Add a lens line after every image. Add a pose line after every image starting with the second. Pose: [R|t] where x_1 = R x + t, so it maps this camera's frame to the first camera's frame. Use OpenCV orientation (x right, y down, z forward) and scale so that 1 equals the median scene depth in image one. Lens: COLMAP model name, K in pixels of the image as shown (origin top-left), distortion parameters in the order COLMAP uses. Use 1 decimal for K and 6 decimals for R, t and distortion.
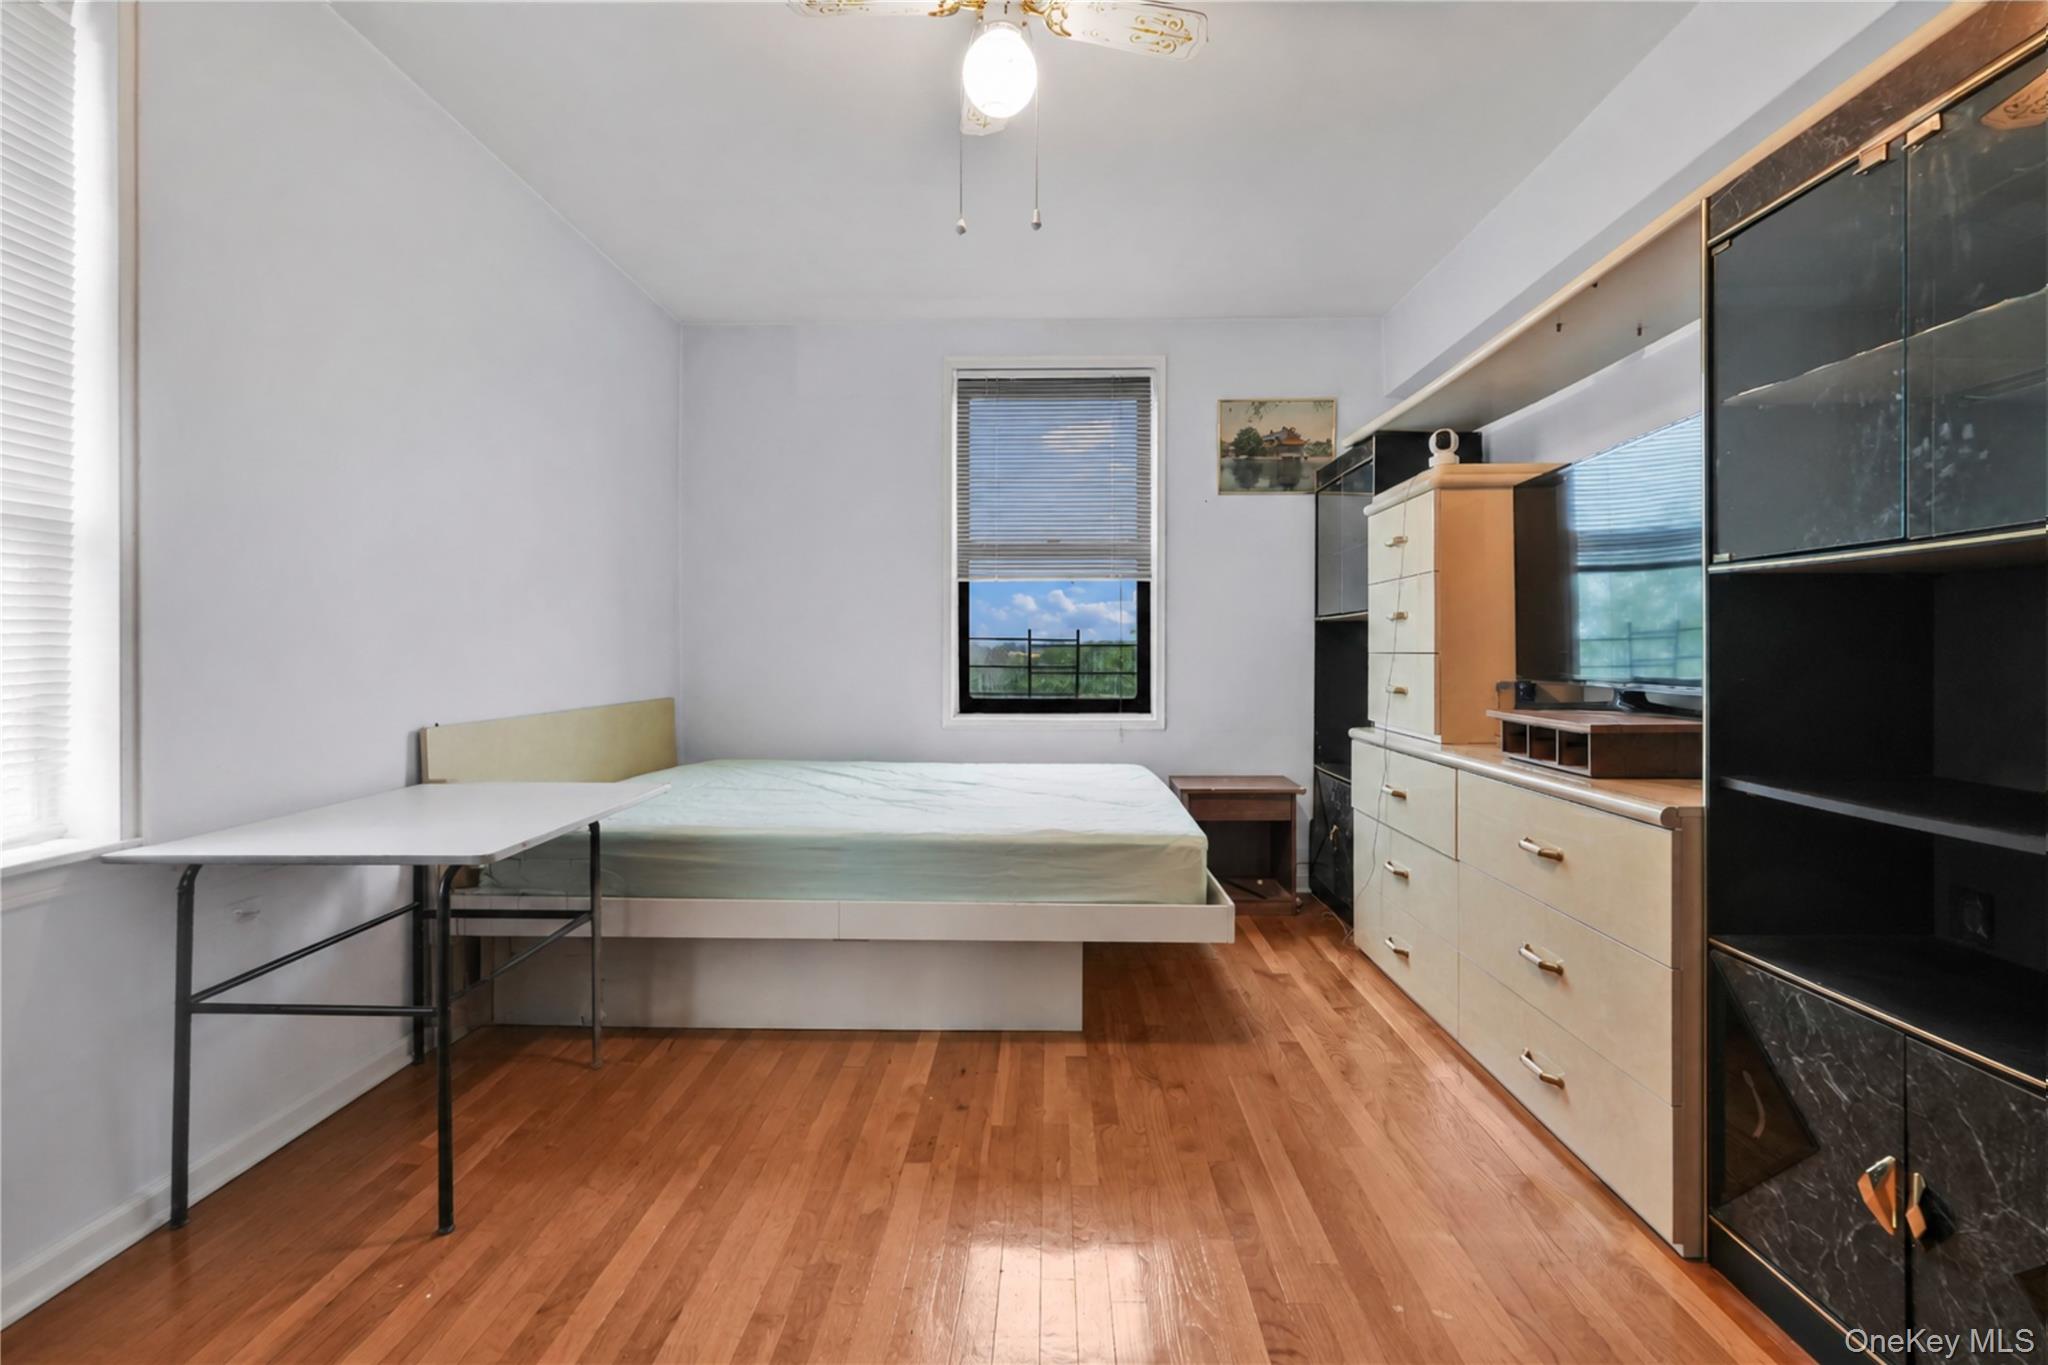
lens RADIAL K [[934.8, 0, 1013.5], [0, 934.8, 647.2], [0, 0, 1]] dist [-0.004346, 0.005905]
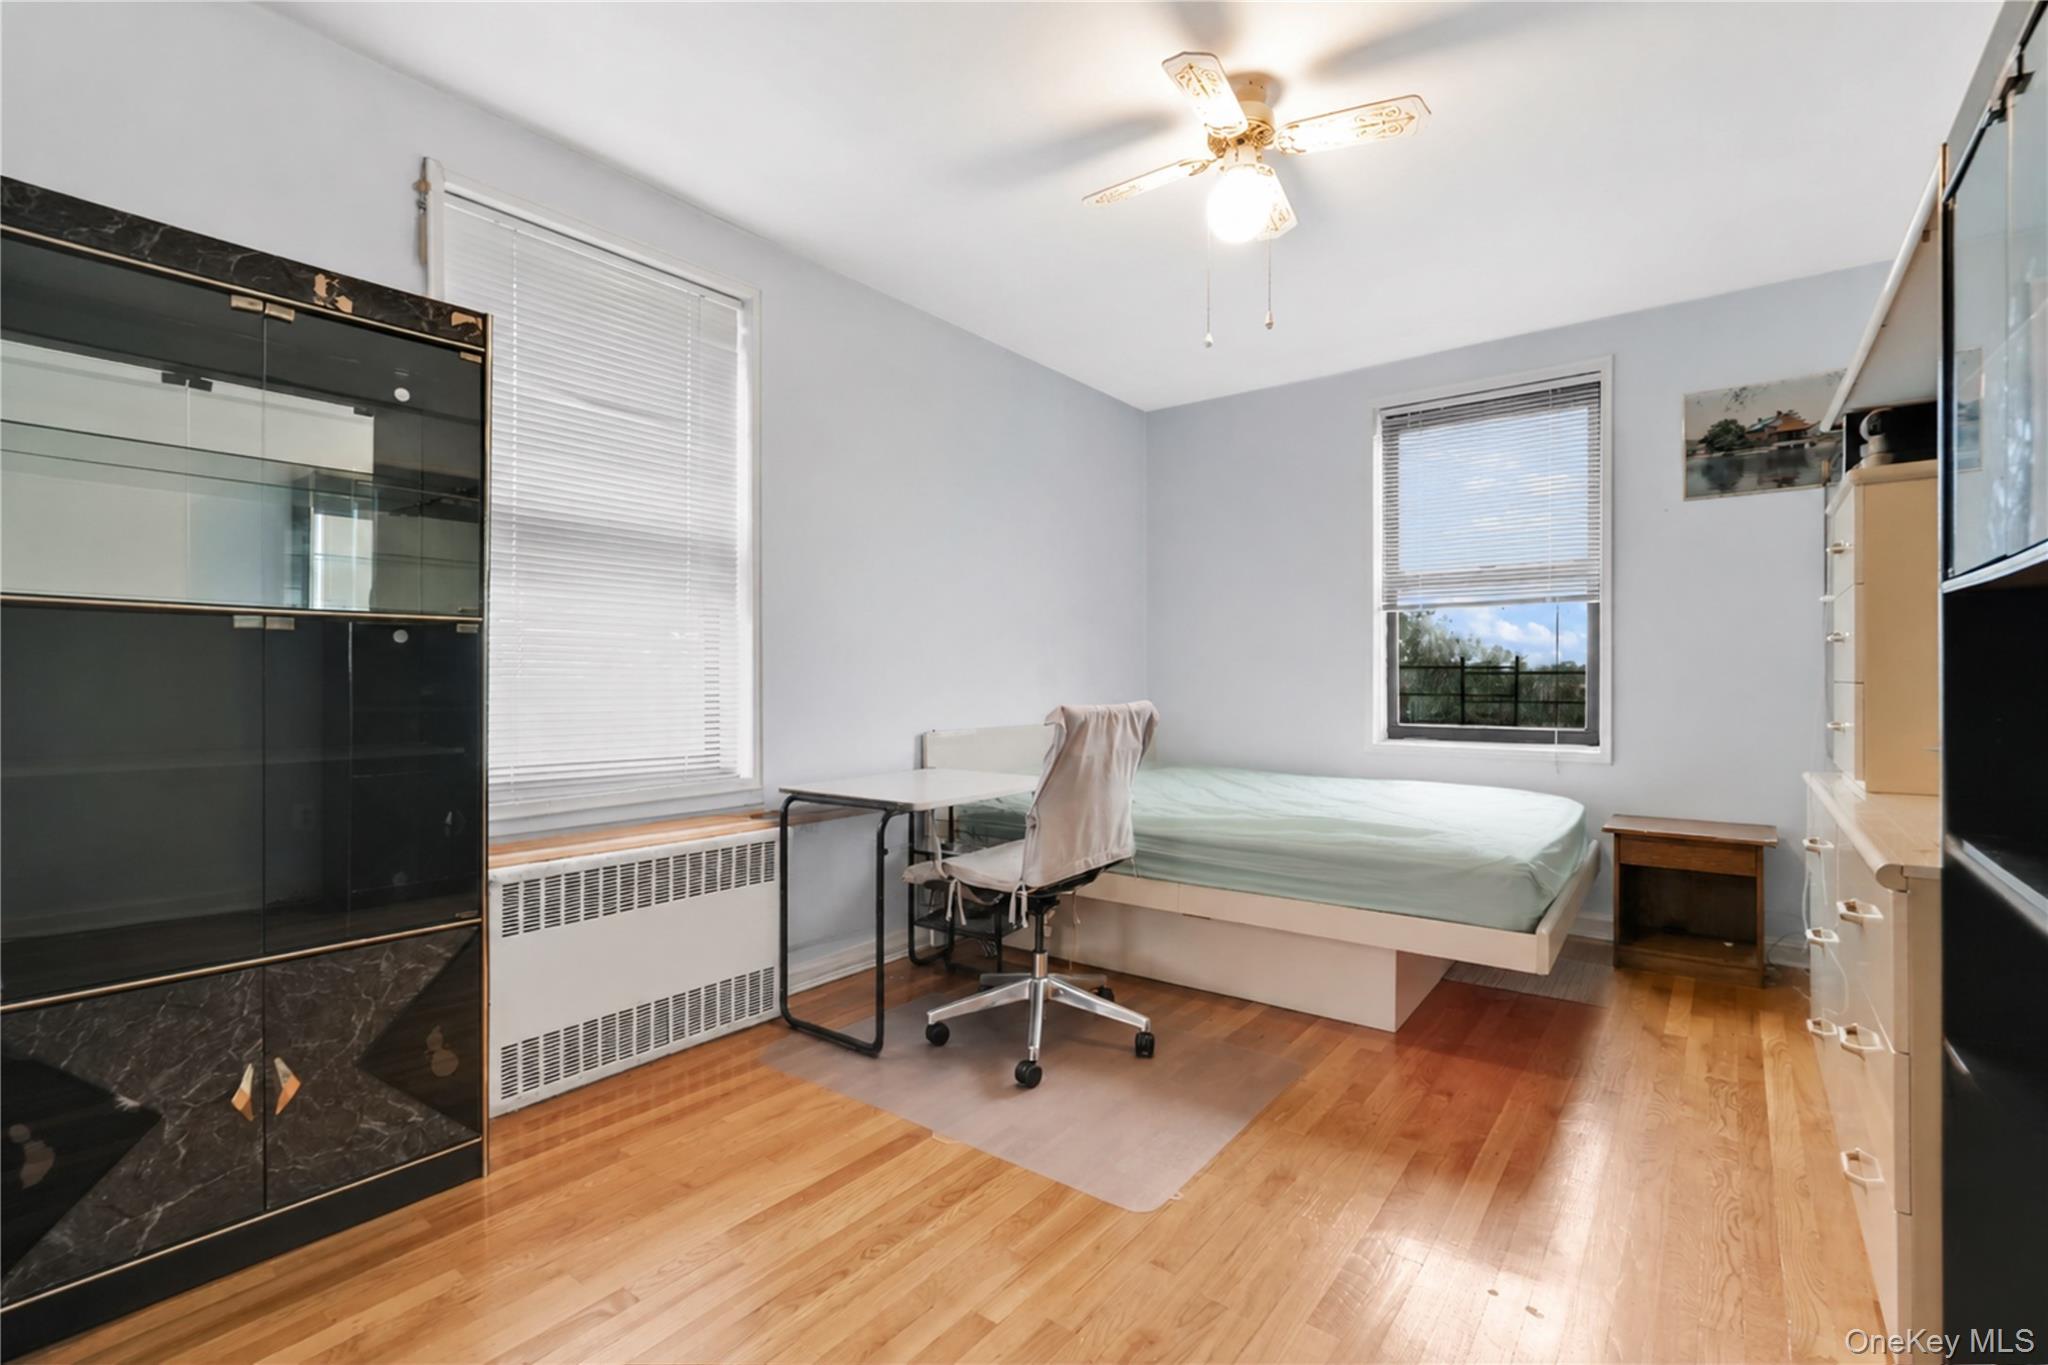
lens RADIAL K [[934.8, 0, 1043.5], [0, 934.8, 680.0], [0, 0, 1]] dist [-0.004346, 0.005905]
pose [[0.810406, -0.001136, -0.585867, 0.246884], [0.006815, 0.999949, 0.007488, -0.005157], [0.585829, -0.010061, 0.810372, -0.069661]]
